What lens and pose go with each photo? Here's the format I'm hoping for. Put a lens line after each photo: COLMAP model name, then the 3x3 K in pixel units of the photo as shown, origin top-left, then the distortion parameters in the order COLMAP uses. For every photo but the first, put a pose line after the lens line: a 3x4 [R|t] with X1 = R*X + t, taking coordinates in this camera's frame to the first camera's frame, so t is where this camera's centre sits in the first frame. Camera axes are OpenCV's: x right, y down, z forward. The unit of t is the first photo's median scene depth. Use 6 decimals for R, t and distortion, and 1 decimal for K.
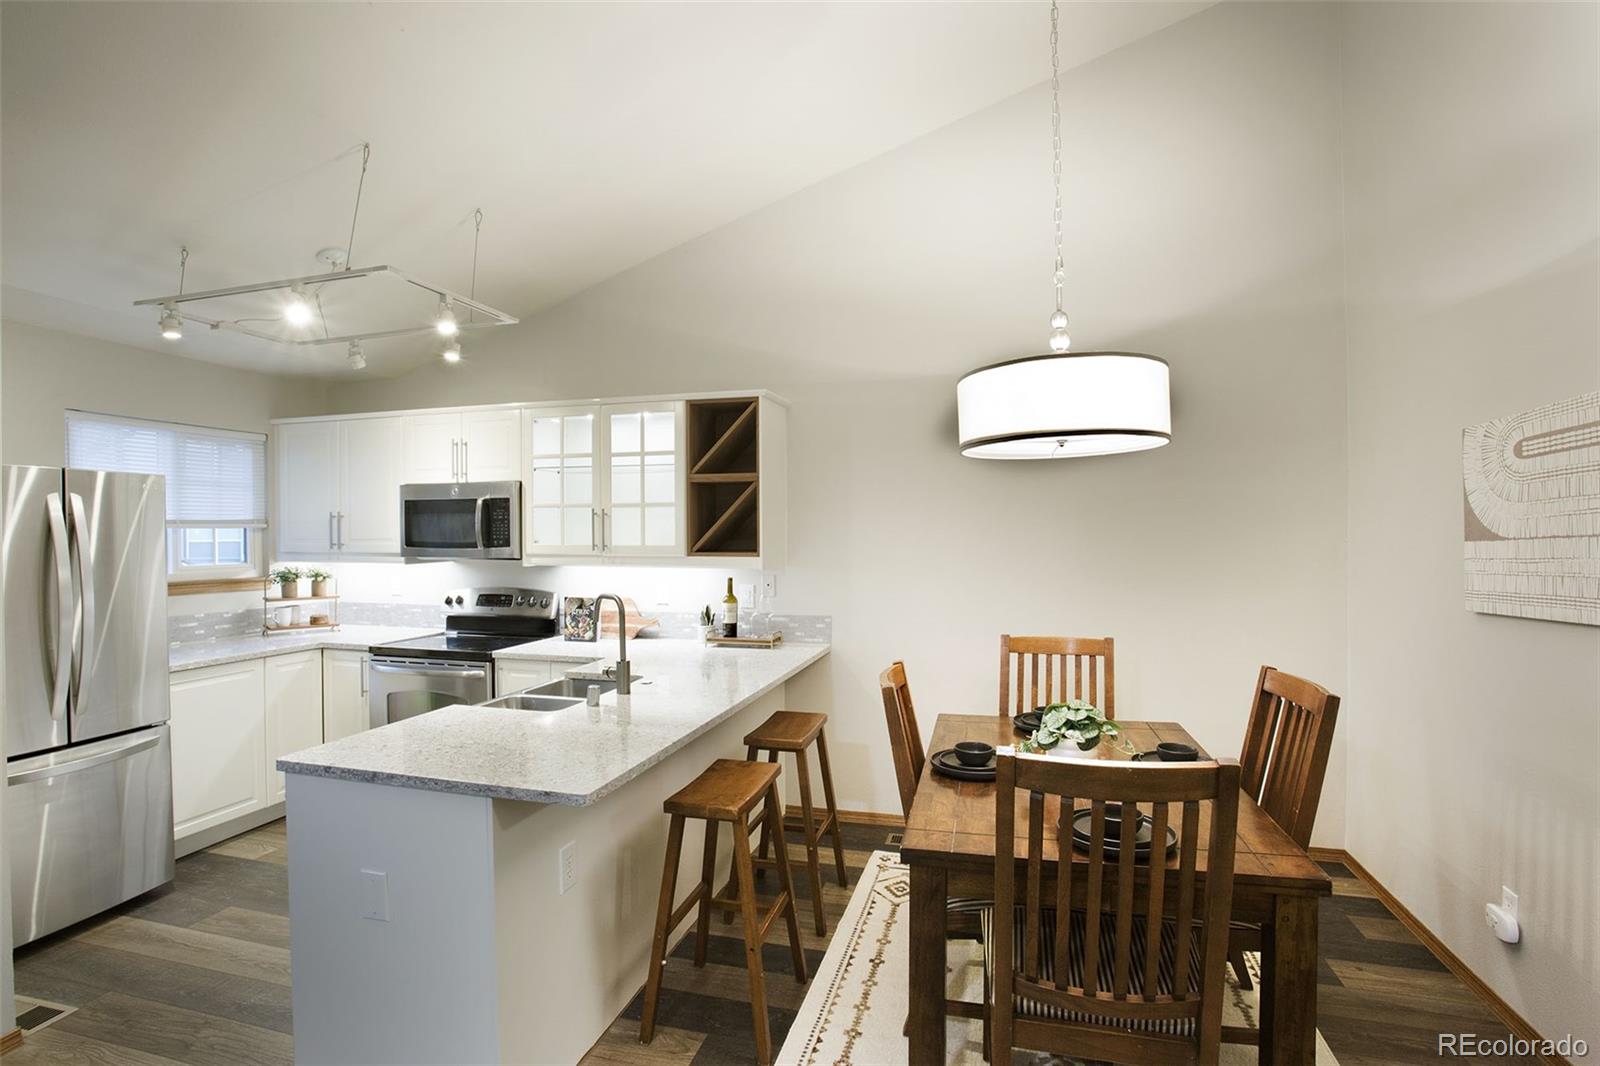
lens RADIAL K [[766.8, 0, 806.5], [0, 766.8, 506.8], [0, 0, 1]] dist [-0.043108, 0.005255]
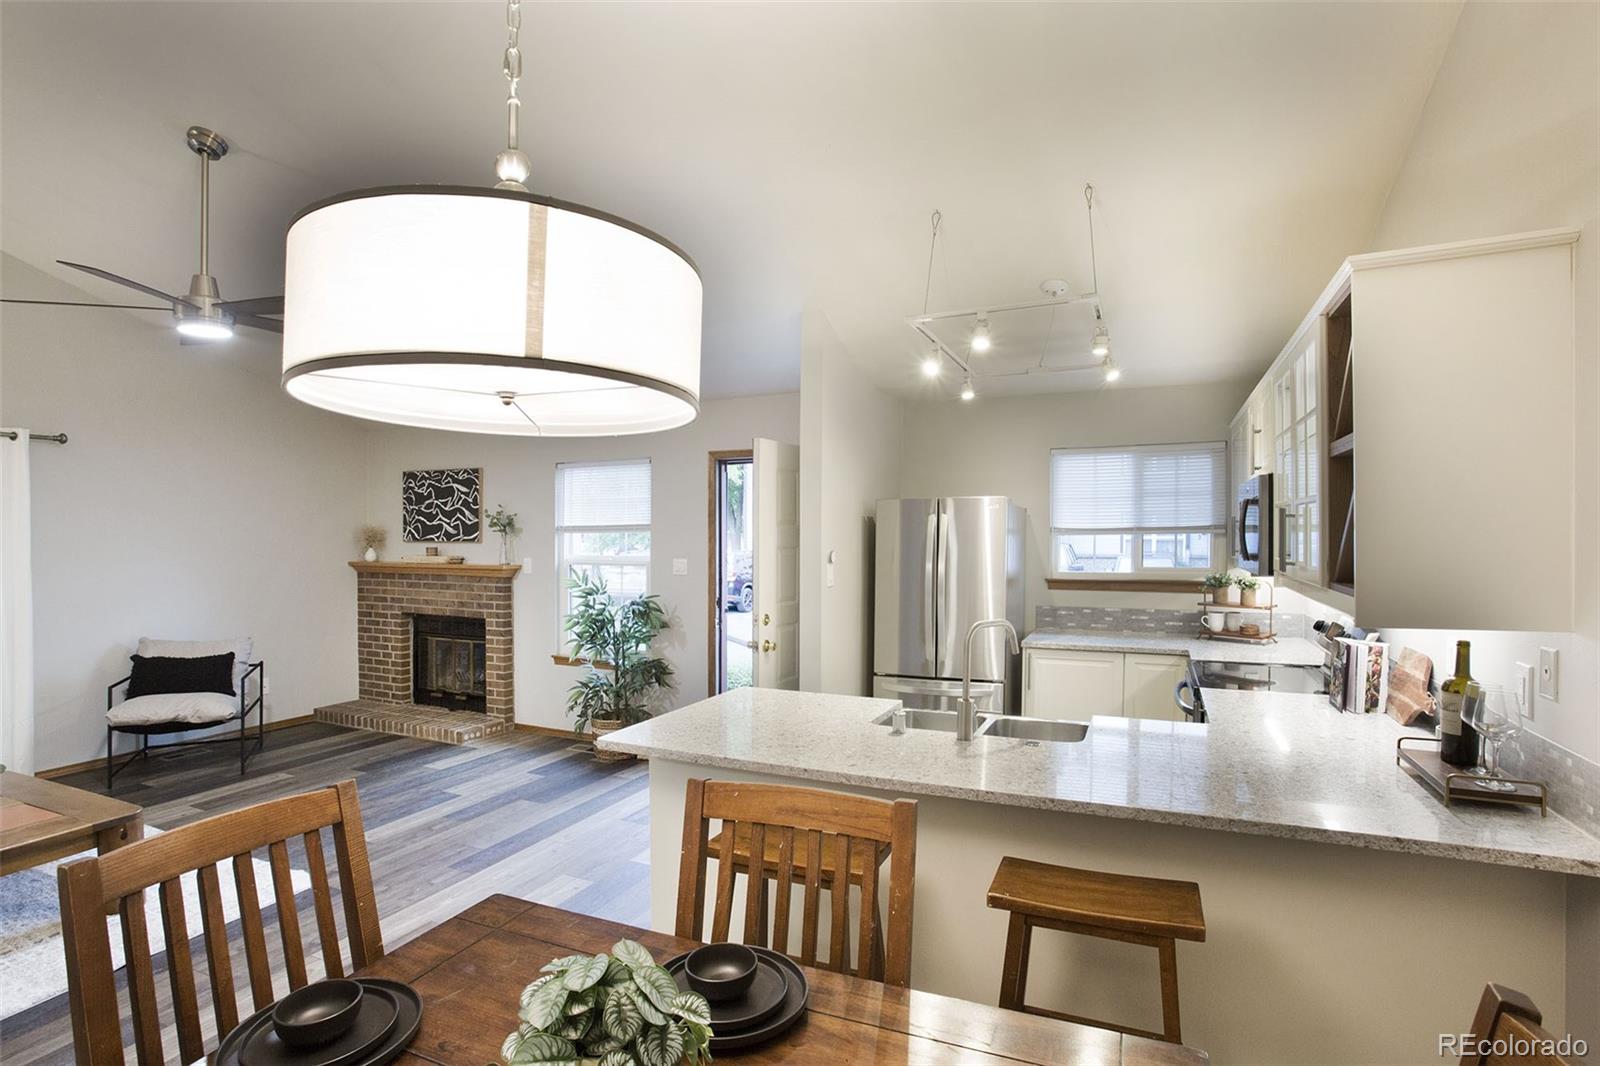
lens RADIAL K [[780.0, 0, 803.7], [0, 780.0, 529.4], [0, 0, 1]] dist [-0.052784, 0.020699]
pose [[-0.163961, -0.005042, -0.986454, 0.439834], [0.043818, 0.998963, -0.012389, 0.012274], [0.985493, -0.045256, -0.163570, 0.680966]]
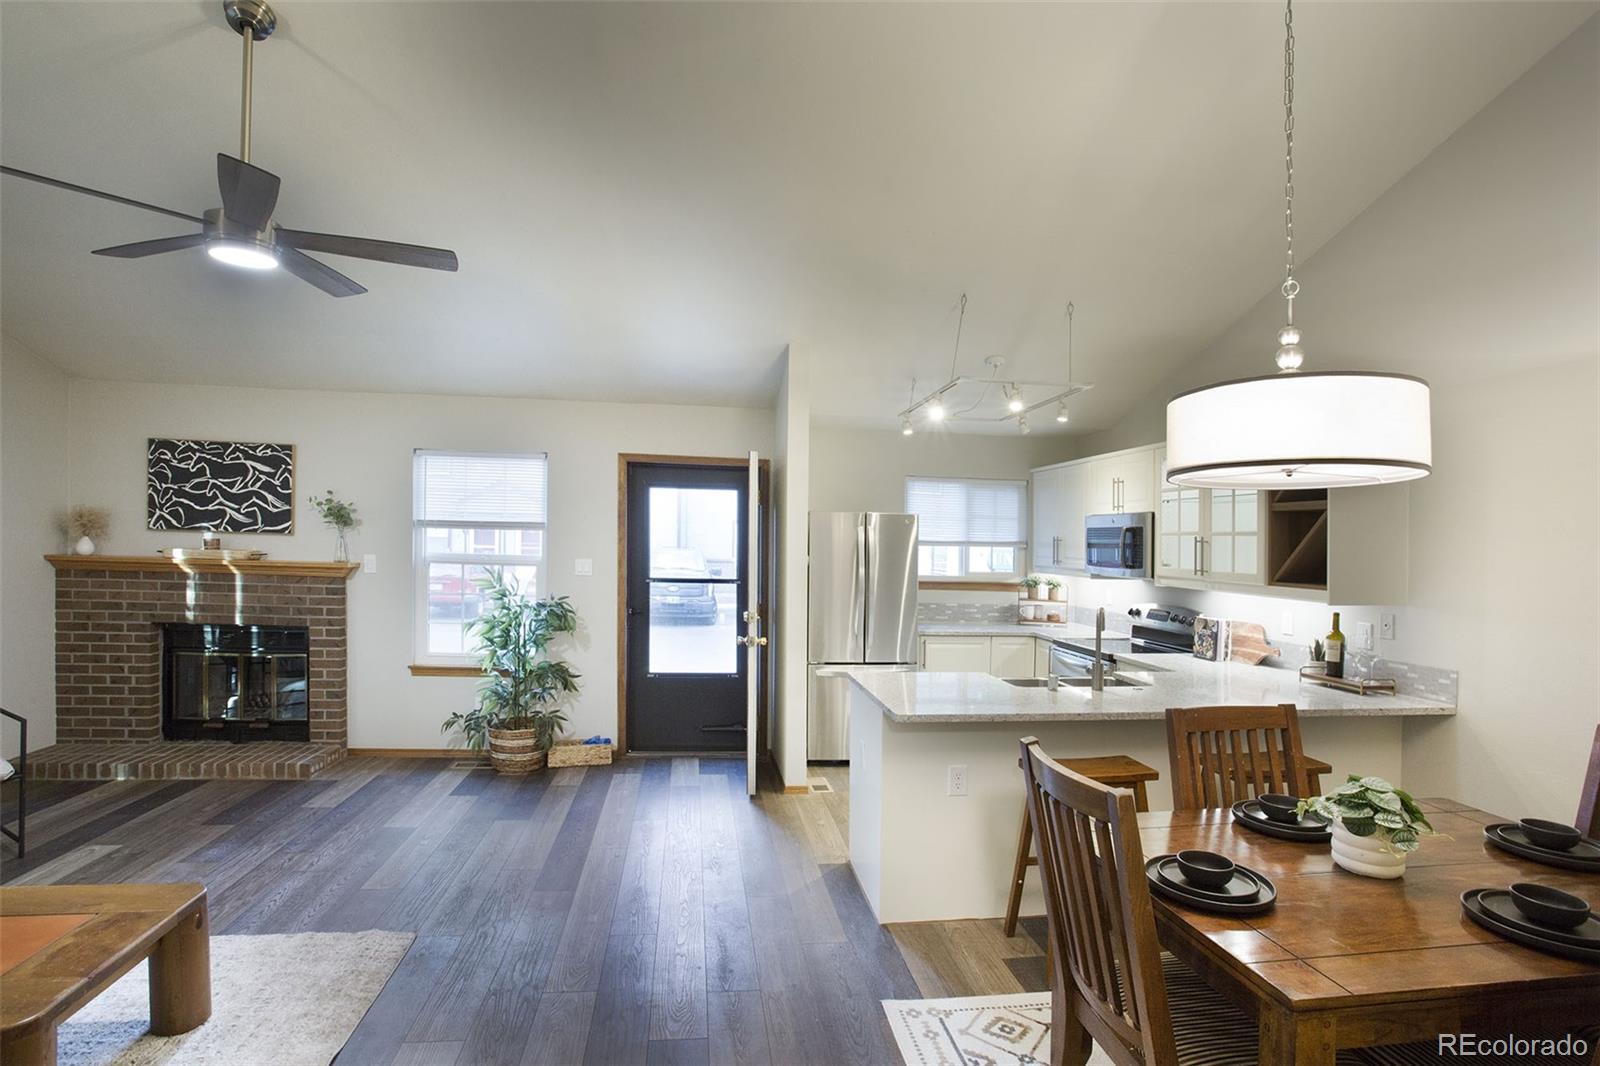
lens RADIAL K [[780.0, 0, 793.6], [0, 780.0, 552.7], [0, 0, 1]] dist [-0.052784, 0.020699]
pose [[0.383368, 0.025003, -0.923257, 0.490410], [0.008777, 0.999490, 0.030713, -0.011850], [0.923554, -0.019878, 0.382953, 0.057830]]
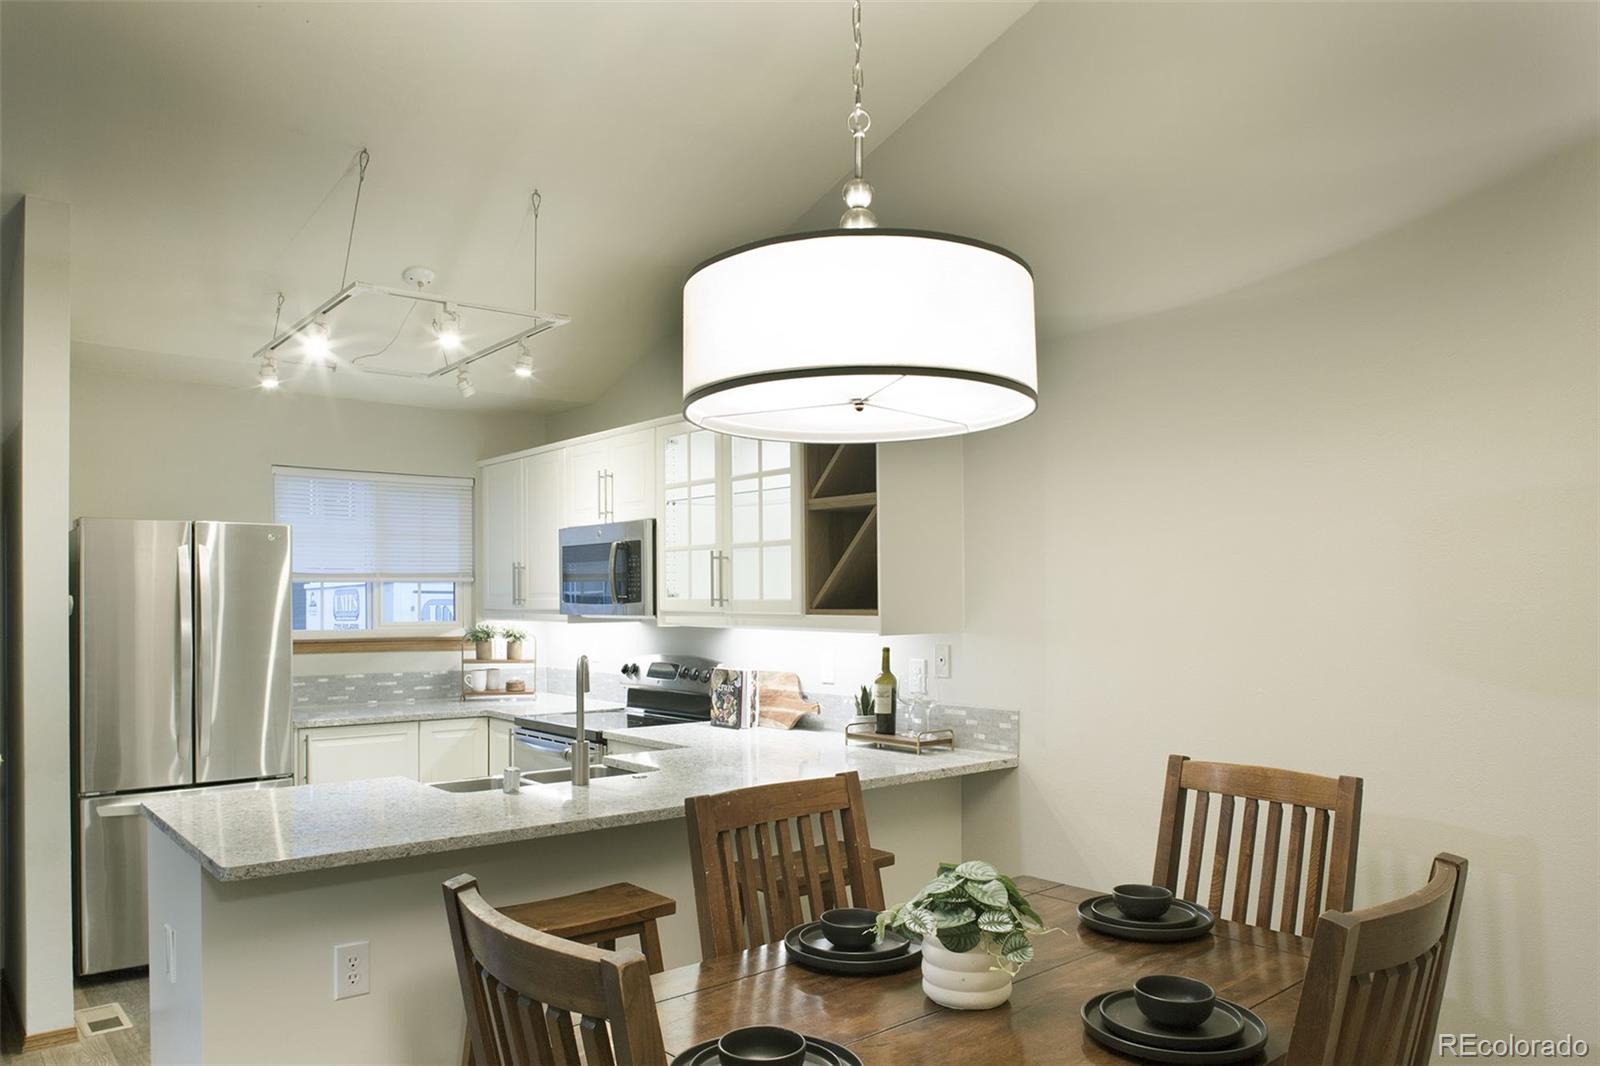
lens RADIAL K [[1101.2, 0, 809.0], [0, 1101.2, 536.8], [0, 0, 1]] dist [-0.054054, 0.024484]
pose [[0.827446, -0.029903, -0.560749, 0.400291], [0.016392, 0.999442, -0.029109, 0.020919], [0.561306, 0.014894, 0.827474, 0.145851]]
